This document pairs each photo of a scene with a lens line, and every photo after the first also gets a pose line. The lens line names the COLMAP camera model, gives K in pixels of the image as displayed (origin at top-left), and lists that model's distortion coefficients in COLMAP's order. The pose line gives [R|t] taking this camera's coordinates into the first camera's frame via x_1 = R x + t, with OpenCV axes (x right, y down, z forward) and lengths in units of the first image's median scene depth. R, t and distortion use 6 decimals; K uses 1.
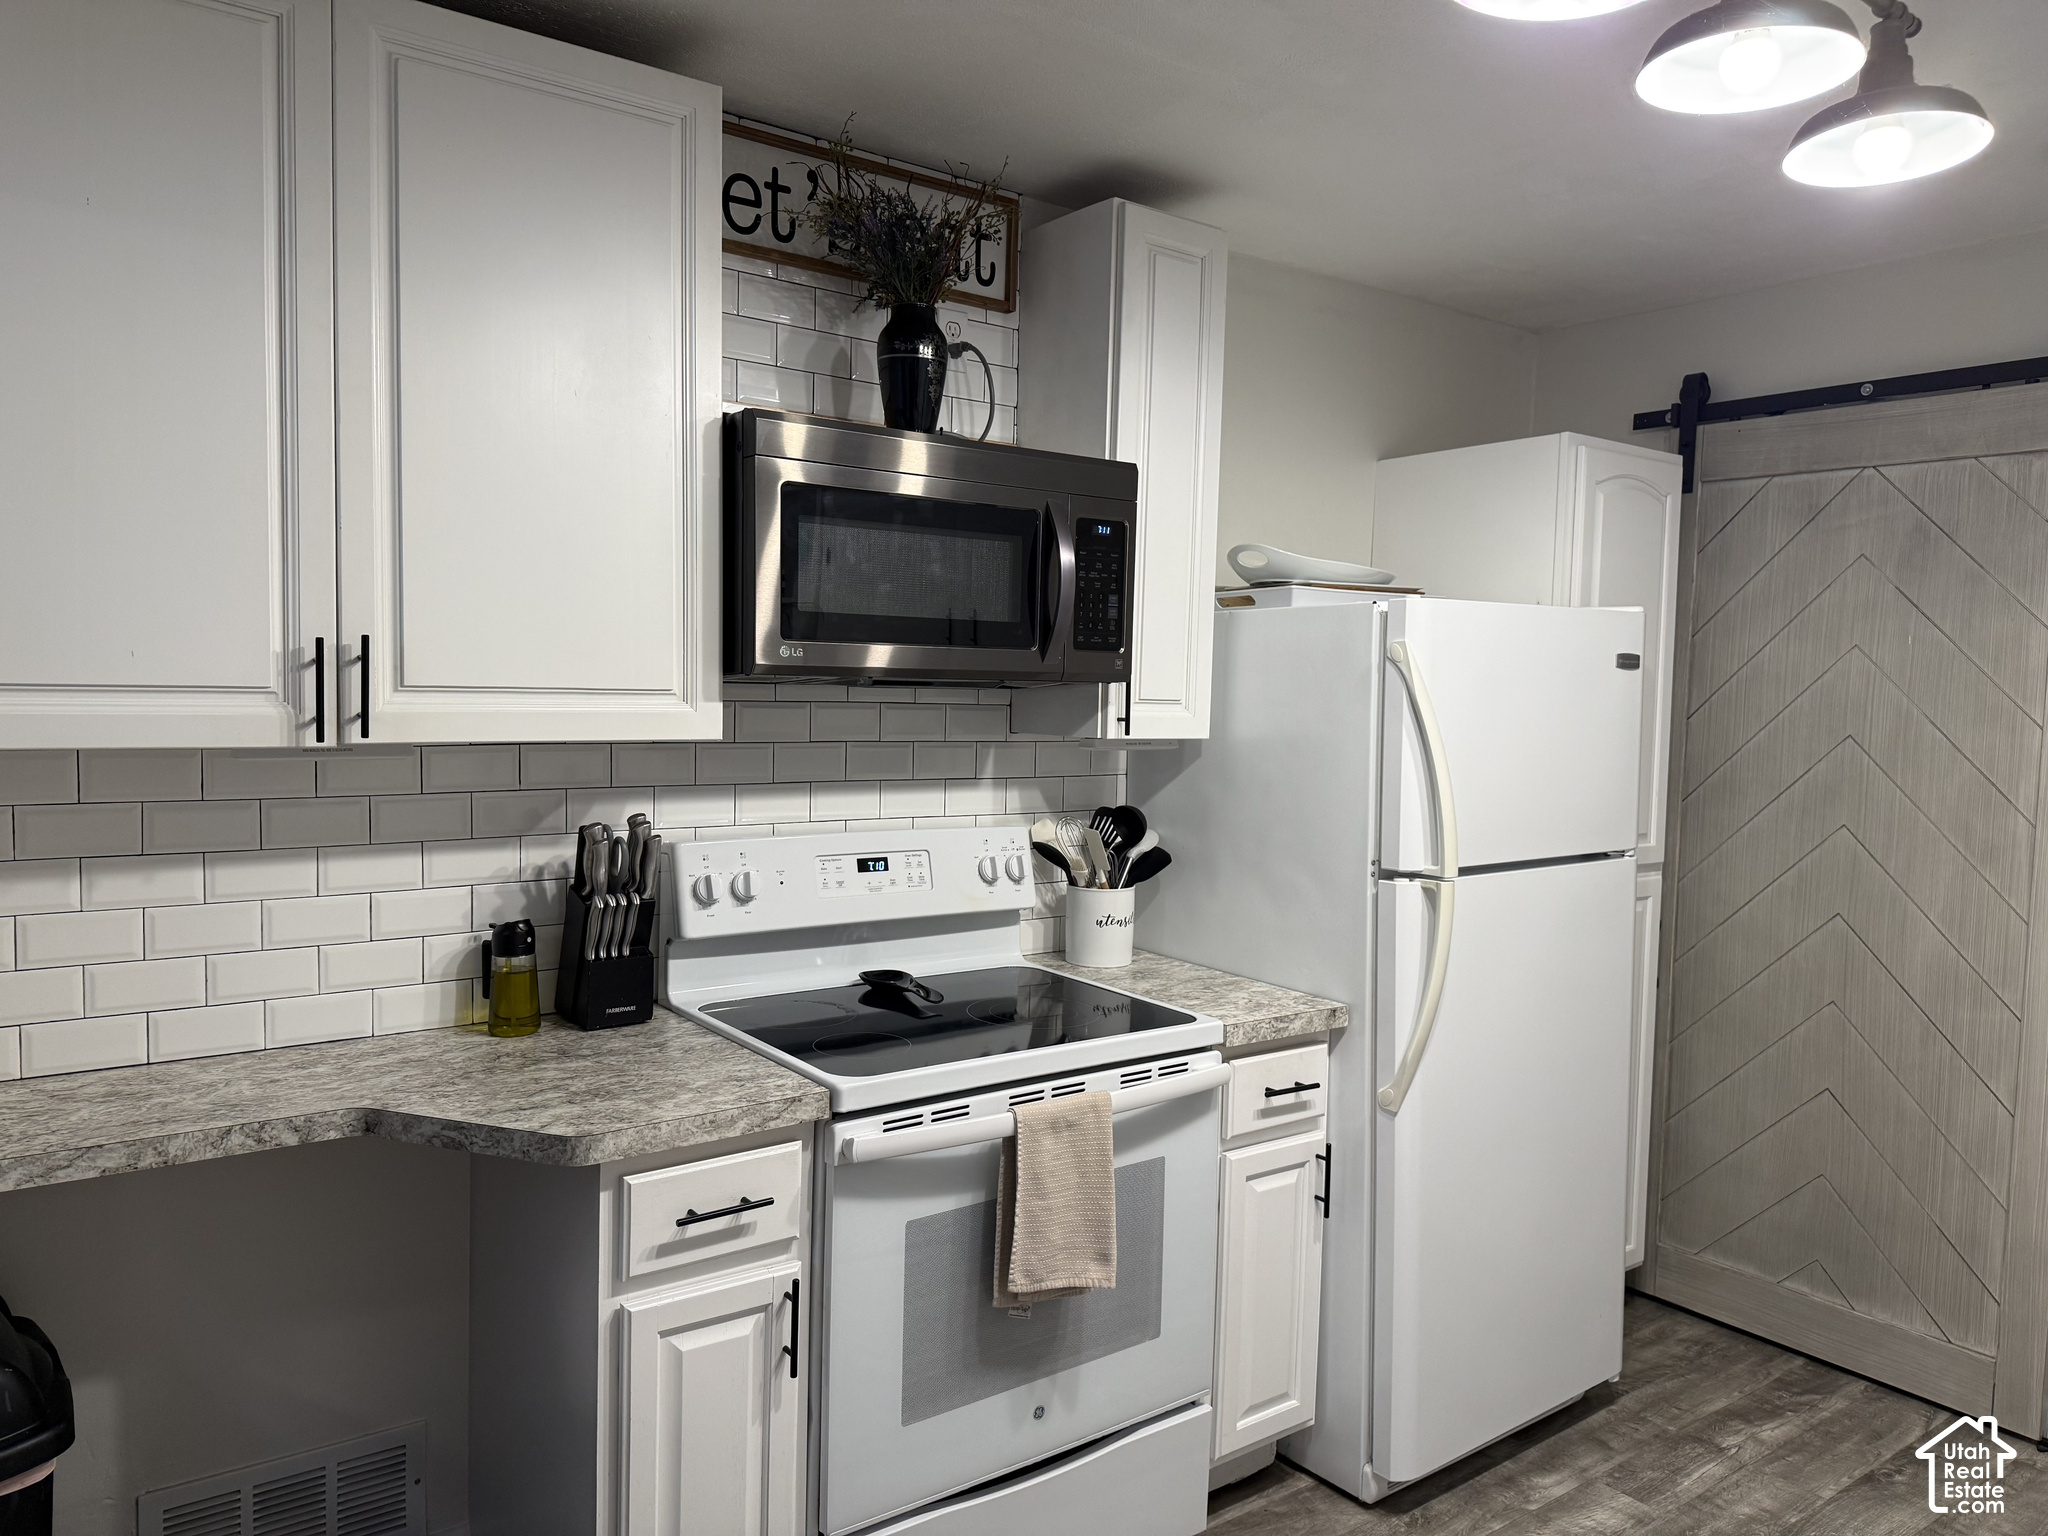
lens RADIAL K [[1426.1, 0, 1022.6], [0, 1426.1, 769.3], [0, 0, 1]] dist [0.047695, -0.056747]
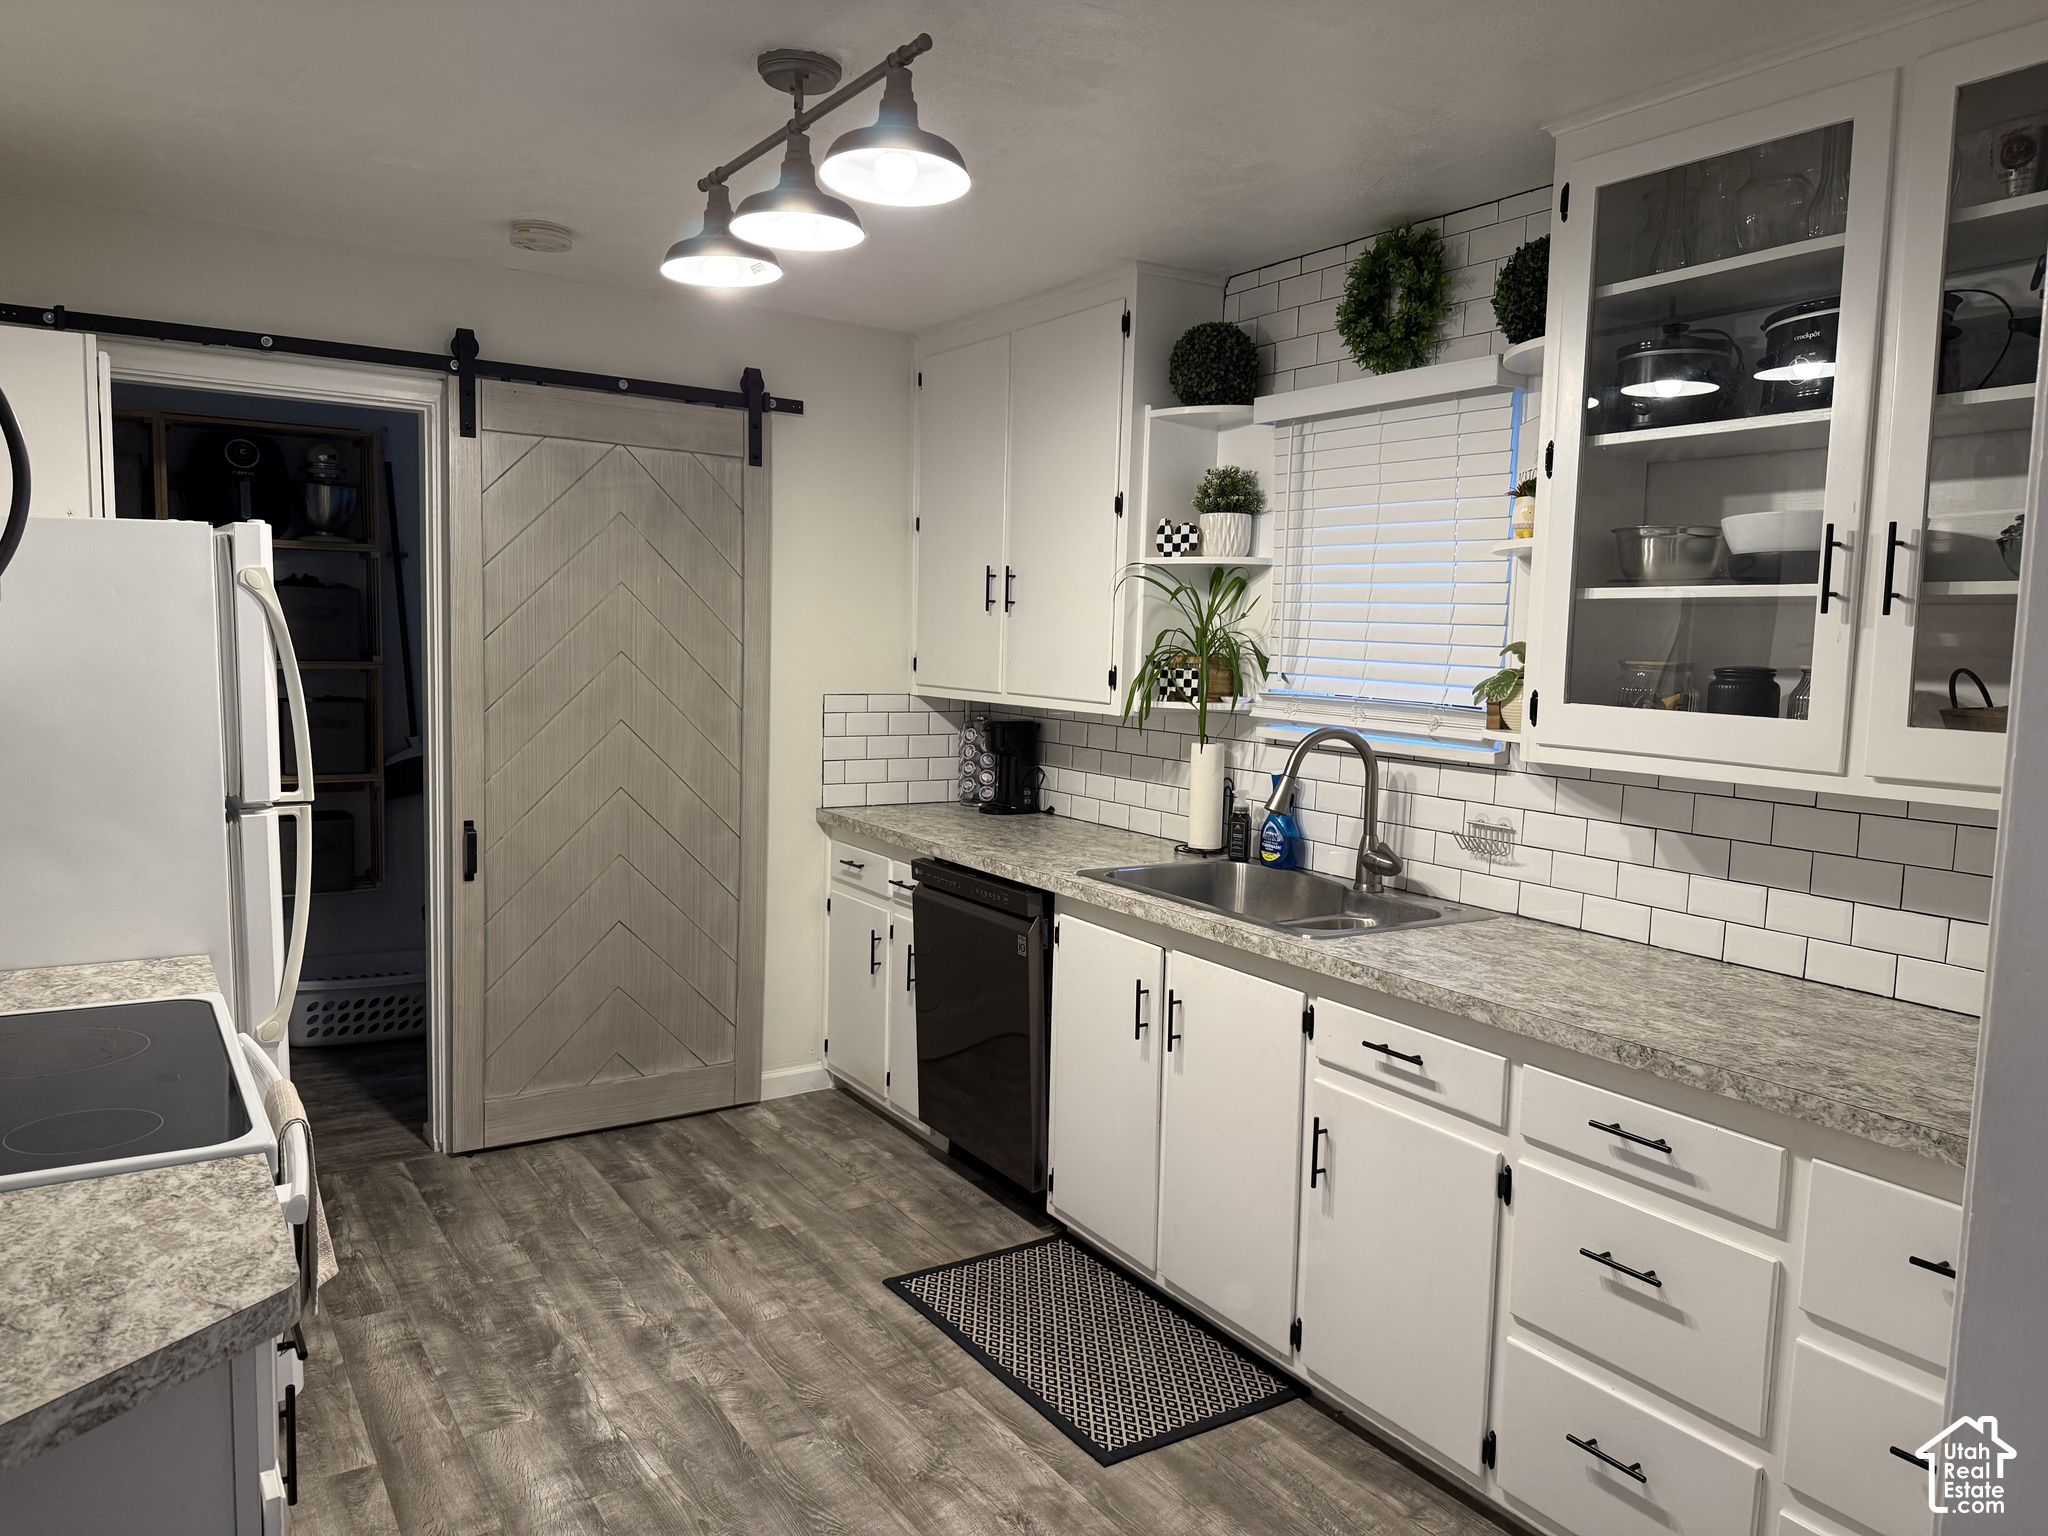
lens RADIAL K [[1426.1, 0, 1024.4], [0, 1426.1, 773.2], [0, 0, 1]] dist [0.047695, -0.056747]
pose [[0.045577, -0.135666, 0.989706, -0.725848], [0.035523, 0.990329, 0.134116, -0.077344], [-0.998329, 0.029045, 0.049955, 0.584180]]
